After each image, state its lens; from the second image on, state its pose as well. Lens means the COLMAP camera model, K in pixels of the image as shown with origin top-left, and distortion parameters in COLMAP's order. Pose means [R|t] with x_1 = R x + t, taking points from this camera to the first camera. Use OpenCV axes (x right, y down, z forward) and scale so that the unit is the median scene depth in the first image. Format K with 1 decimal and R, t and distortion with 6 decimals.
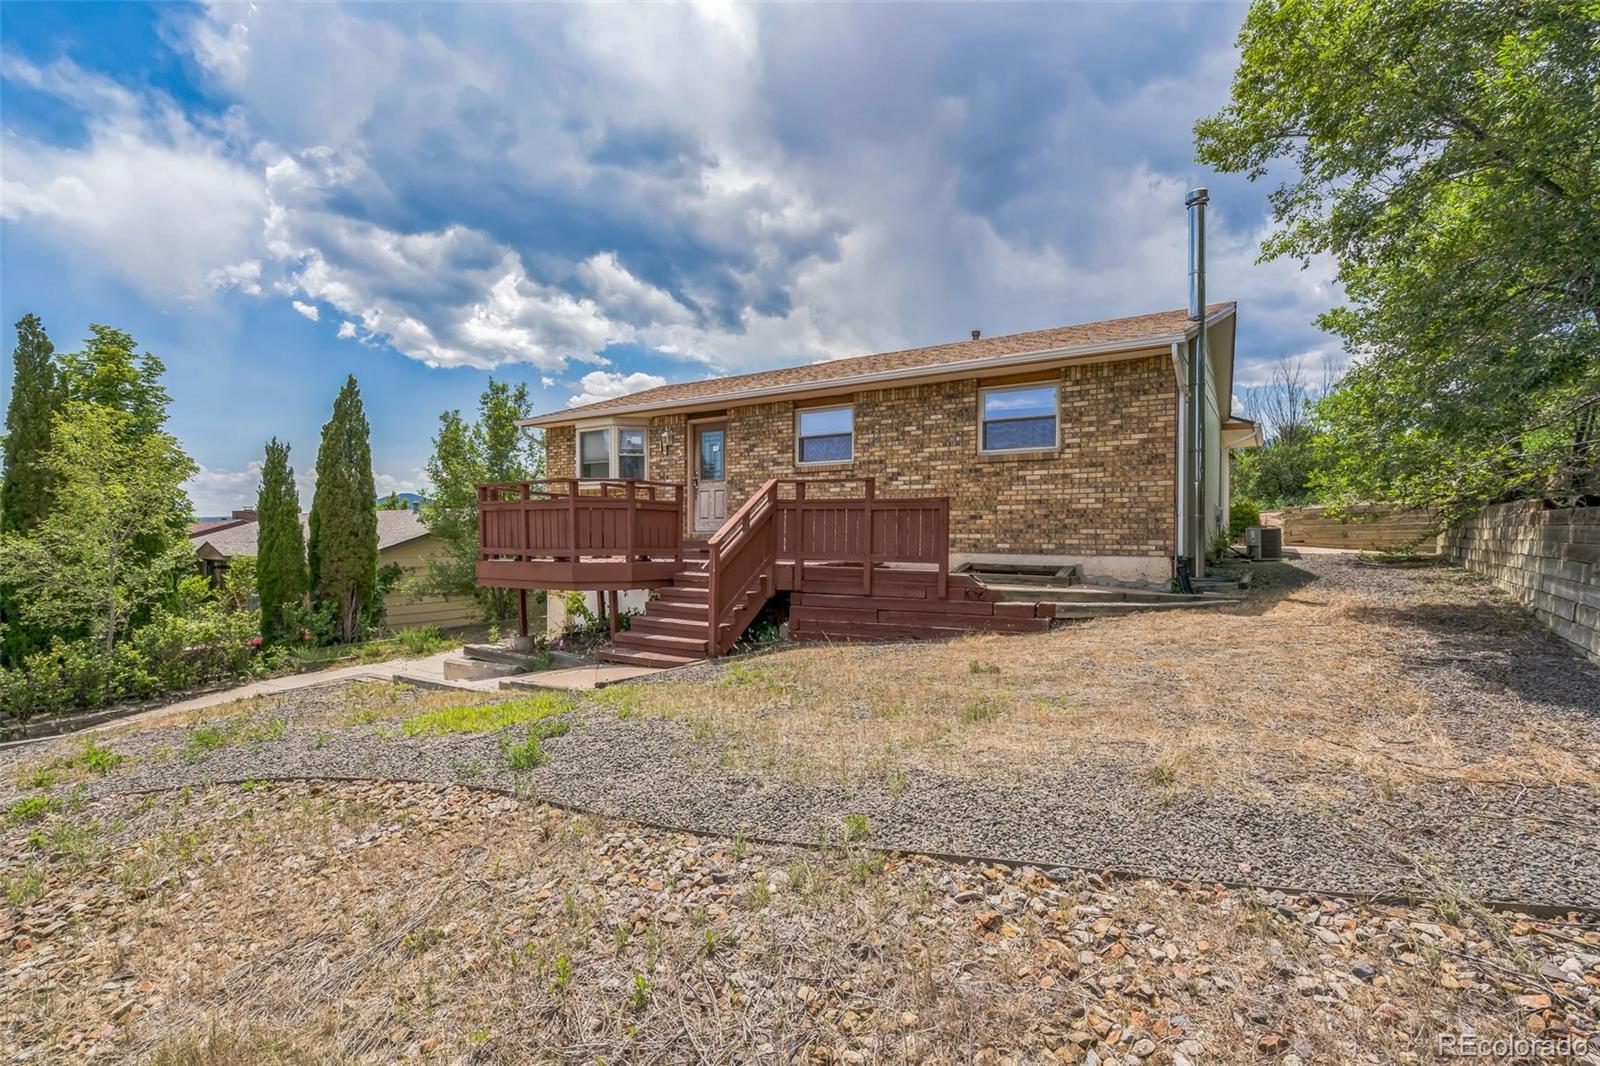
lens RADIAL K [[725.7, 0, 785.5], [0, 725.7, 541.0], [0, 0, 1]] dist [-0.007277, -0.000467]
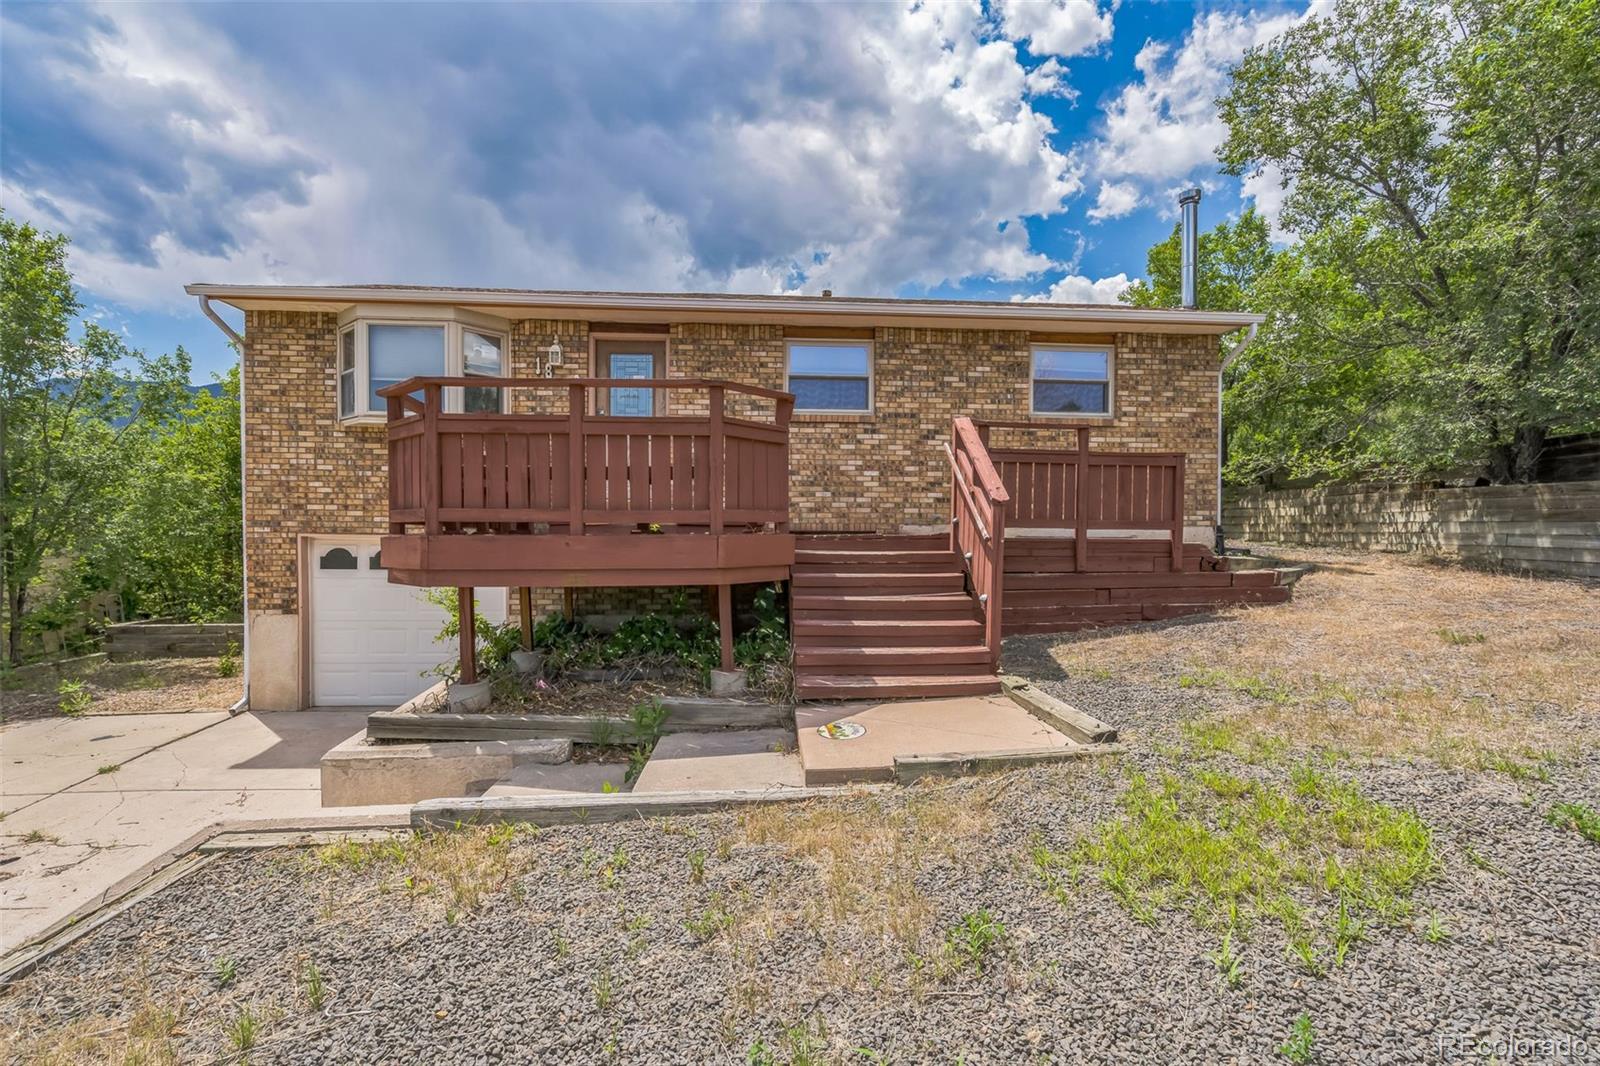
lens RADIAL K [[725.7, 0, 797.5], [0, 725.7, 527.5], [0, 0, 1]] dist [-0.007277, -0.000467]
pose [[0.792597, 0.003210, 0.609737, -0.551379], [0.002647, 0.999959, -0.008705, 0.028620], [-0.609740, 0.008514, 0.792556, 0.497581]]
